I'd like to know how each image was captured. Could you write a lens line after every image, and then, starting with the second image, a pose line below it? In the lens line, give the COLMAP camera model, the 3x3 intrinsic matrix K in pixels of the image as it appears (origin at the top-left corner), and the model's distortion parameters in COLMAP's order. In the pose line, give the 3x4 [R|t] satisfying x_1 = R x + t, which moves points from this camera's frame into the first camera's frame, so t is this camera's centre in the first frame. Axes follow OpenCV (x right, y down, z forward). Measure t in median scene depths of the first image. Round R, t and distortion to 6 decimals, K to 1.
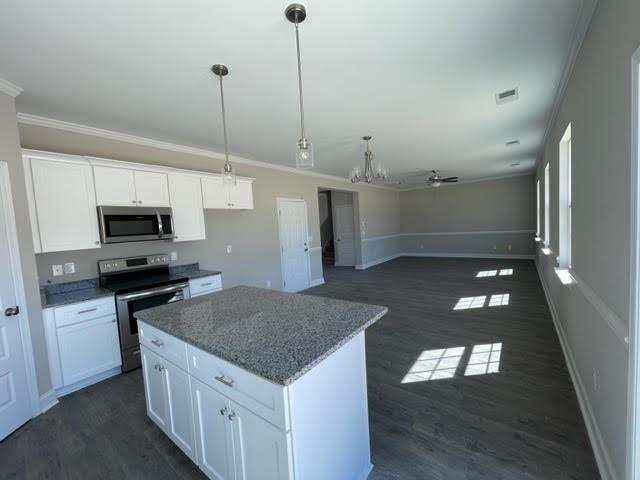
lens RADIAL K [[260.5, 0, 318.0], [0, 260.5, 243.1], [0, 0, 1]] dist [-0.001650, 0.000000]
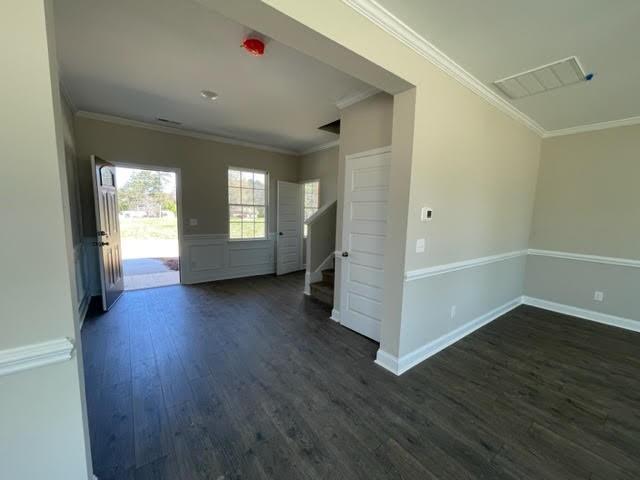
lens RADIAL K [[260.5, 0, 318.0], [0, 260.5, 243.1], [0, 0, 1]] dist [-0.001650, 0.000000]
pose [[0.959840, 0.124866, -0.251227, 0.130315], [-0.109152, 0.991146, 0.075595, -0.048299], [0.258442, -0.045138, 0.964972, 0.650494]]
